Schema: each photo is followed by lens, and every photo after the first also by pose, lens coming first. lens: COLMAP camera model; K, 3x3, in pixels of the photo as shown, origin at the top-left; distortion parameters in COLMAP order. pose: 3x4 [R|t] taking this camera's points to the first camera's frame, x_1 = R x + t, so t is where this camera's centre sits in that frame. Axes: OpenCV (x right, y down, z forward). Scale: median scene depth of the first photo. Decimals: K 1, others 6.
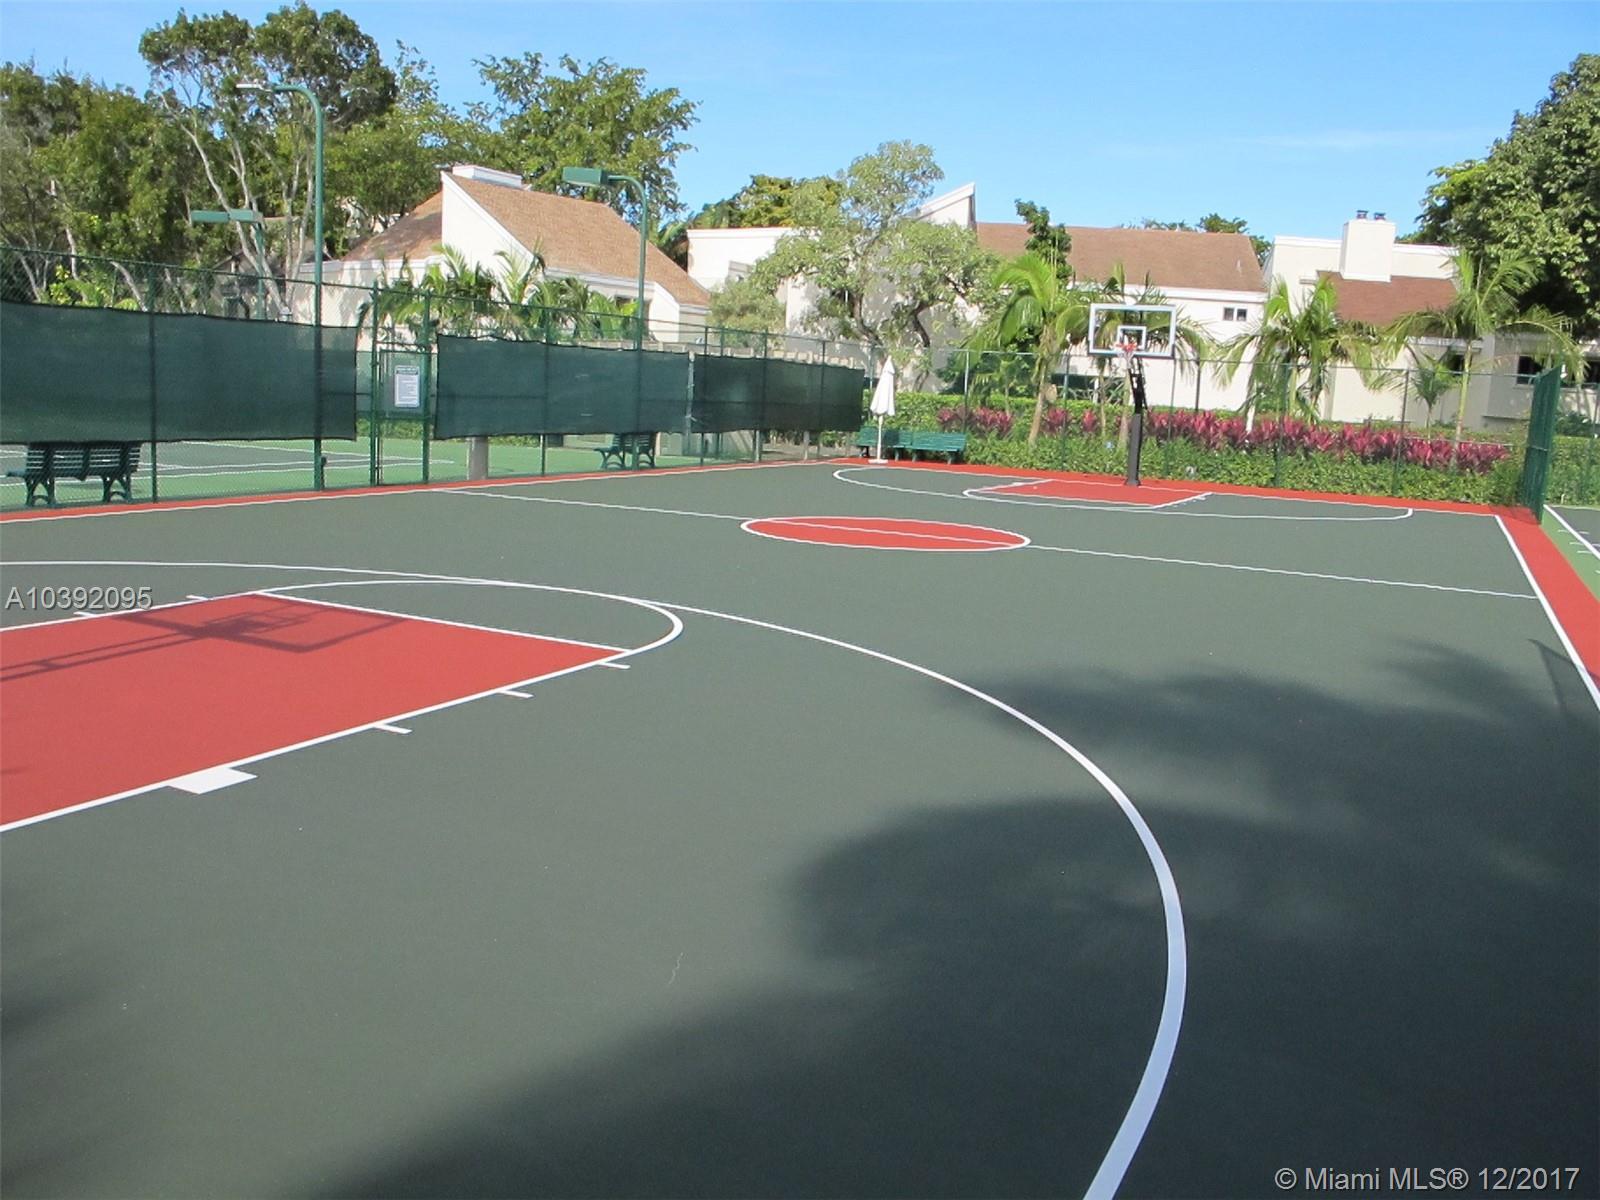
lens RADIAL K [[1348.7, 0, 792.9], [0, 1348.7, 615.2], [0, 0, 1]] dist [-0.151086, 0.117410]
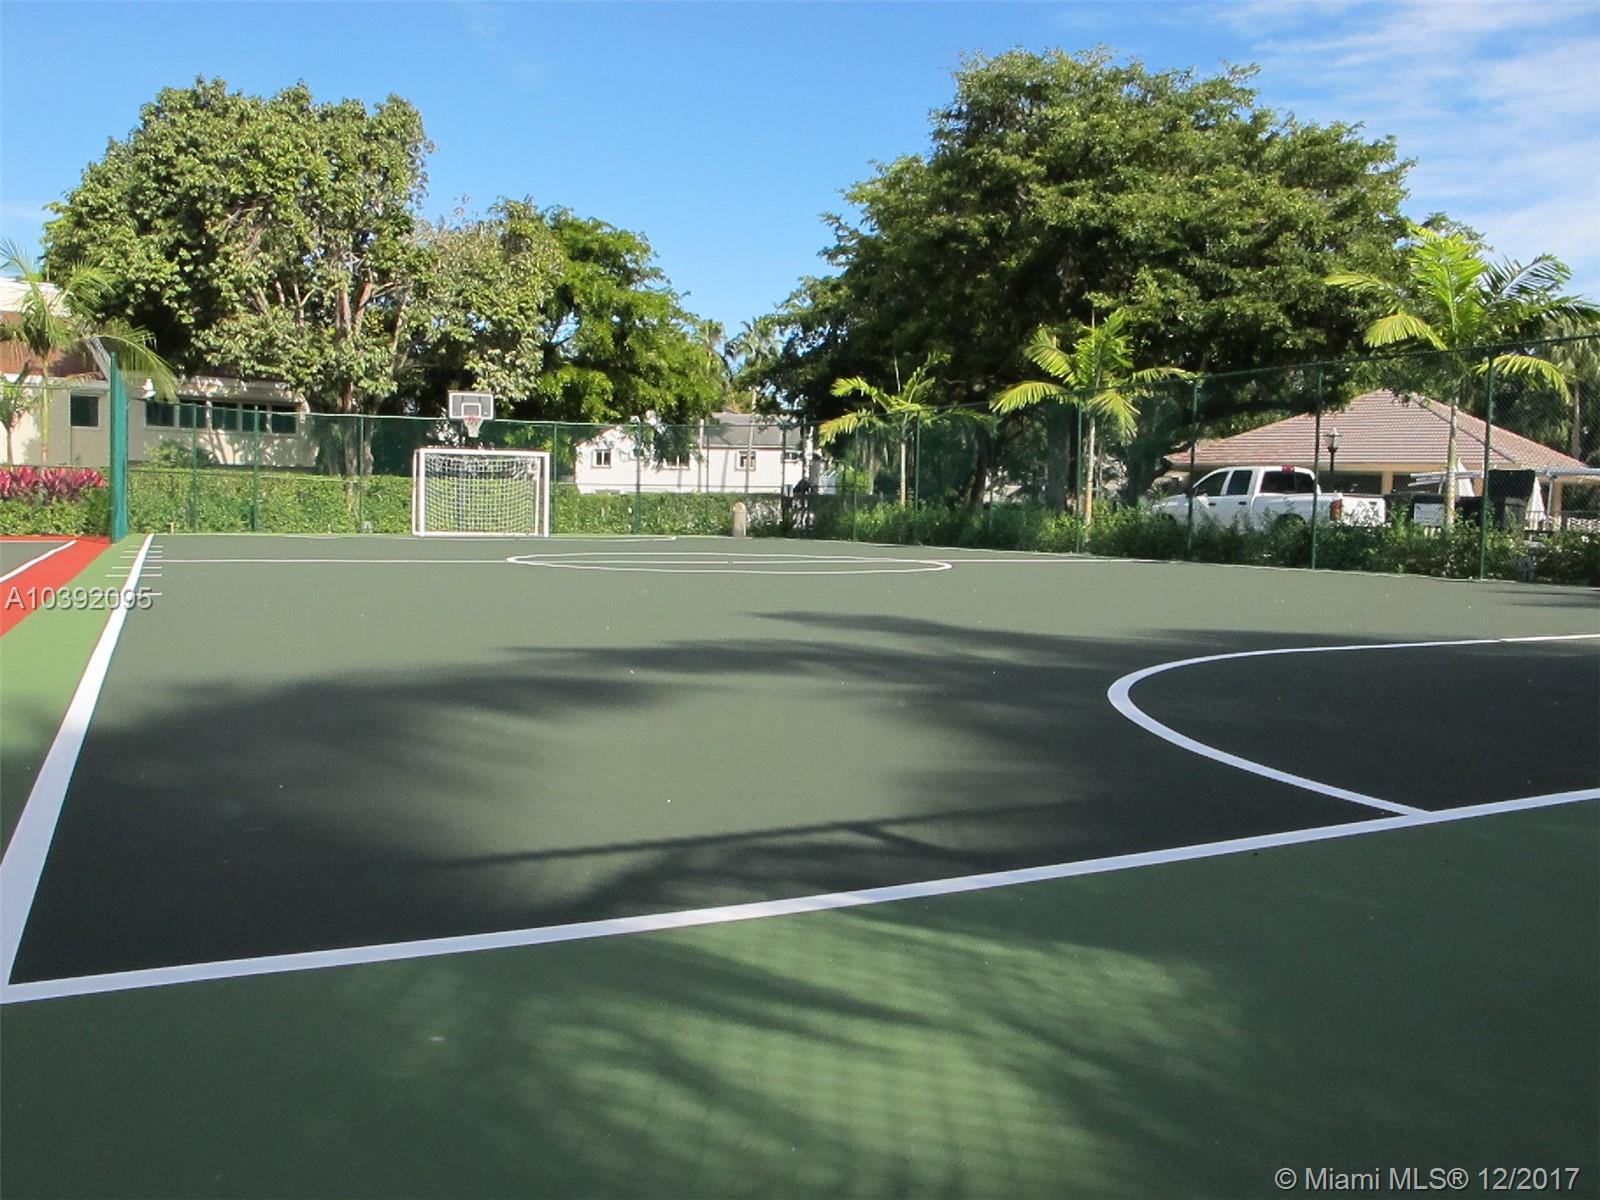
lens RADIAL K [[1349.2, 0, 803.0], [0, 1349.2, 605.8], [0, 0, 1]] dist [-0.153384, 0.124007]
pose [[0.604068, -0.090780, 0.791745, 0.095323], [0.141889, 0.989869, 0.005241, 0.020699], [-0.784200, 0.109174, 0.610829, 0.061120]]
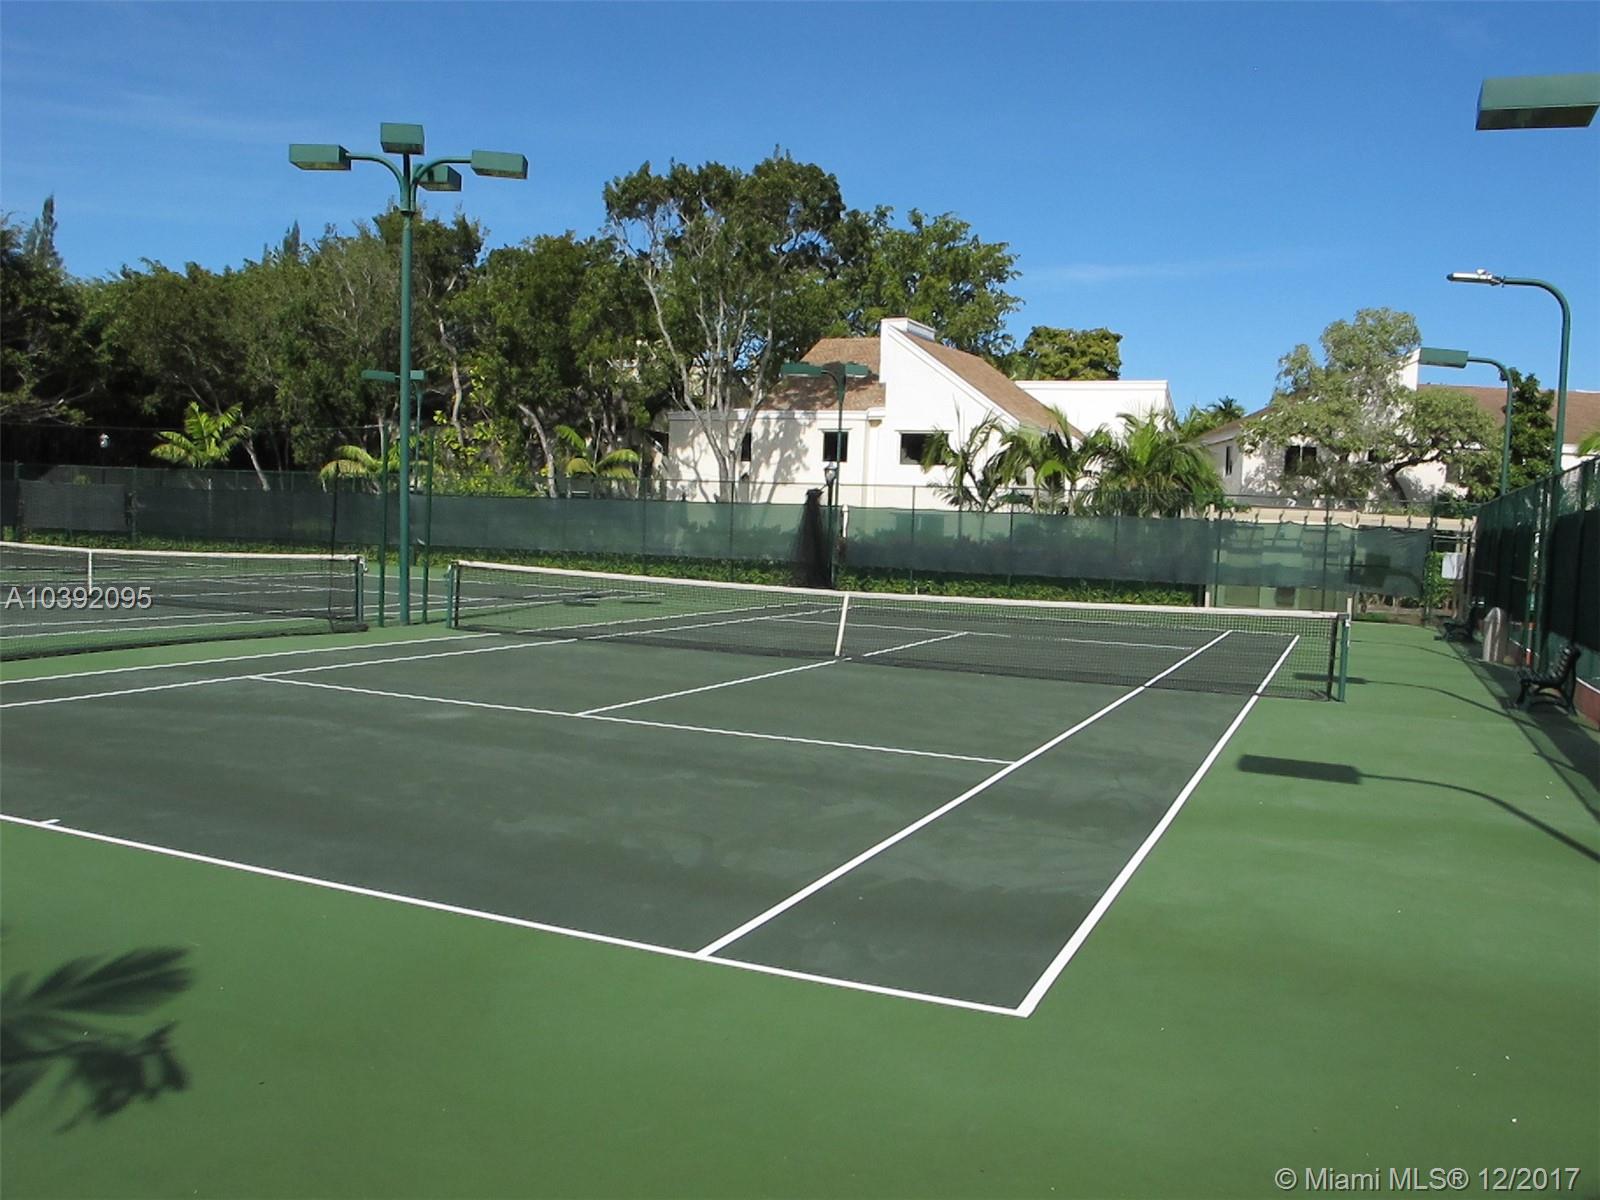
lens RADIAL K [[1348.7, 0, 792.9], [0, 1348.7, 615.2], [0, 0, 1]] dist [-0.151086, 0.117410]
pose [[0.998468, -0.009348, 0.054541, -0.472516], [0.014526, 0.995340, -0.095331, -0.027987], [-0.053396, 0.095978, 0.993950, 0.025595]]
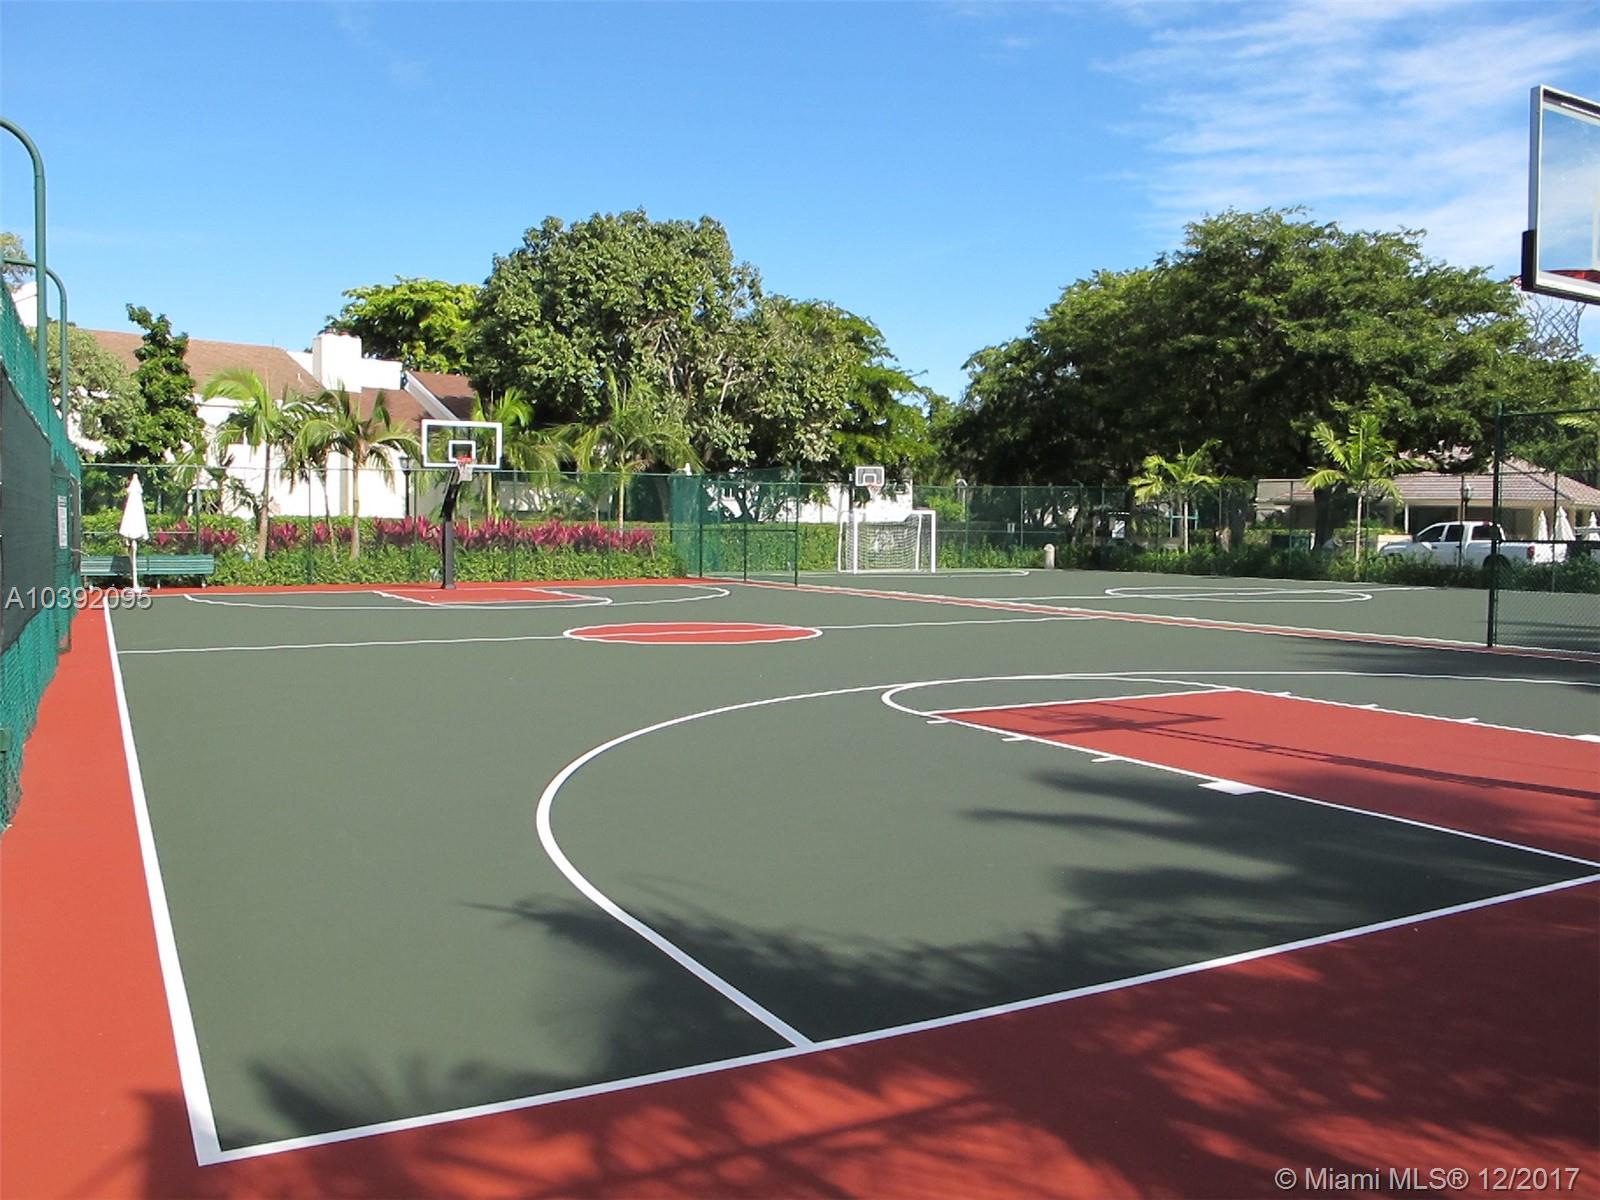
lens RADIAL K [[1348.7, 0, 792.9], [0, 1348.7, 615.2], [0, 0, 1]] dist [-0.151086, 0.117410]
pose [[0.577486, -0.097293, 0.810583, -0.342580], [0.157461, 0.987505, 0.006349, -0.029904], [-0.801072, 0.123969, 0.585590, 0.118256]]
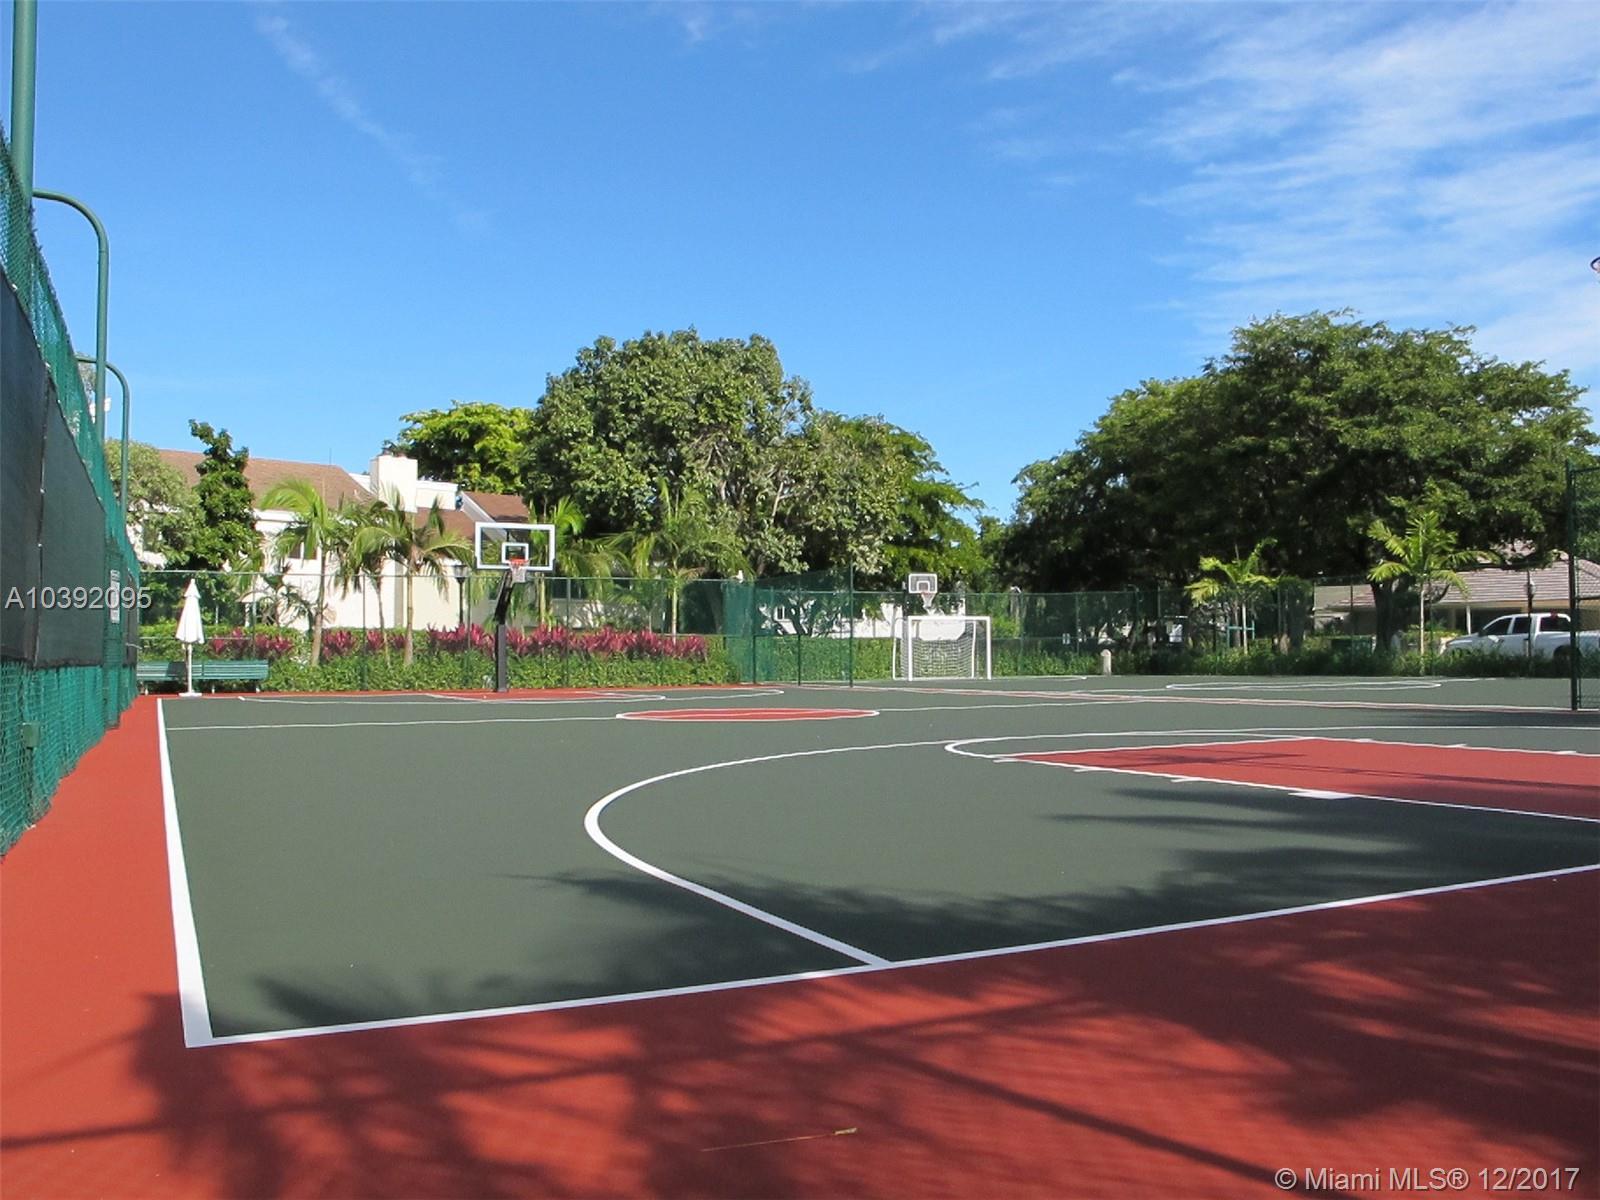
lens RADIAL K [[1348.7, 0, 792.9], [0, 1348.7, 615.2], [0, 0, 1]] dist [-0.151086, 0.117410]
pose [[0.608308, -0.027721, 0.793217, -0.337447], [0.168460, 0.981129, -0.094903, -0.013014], [-0.775617, 0.191356, 0.601499, 0.126529]]
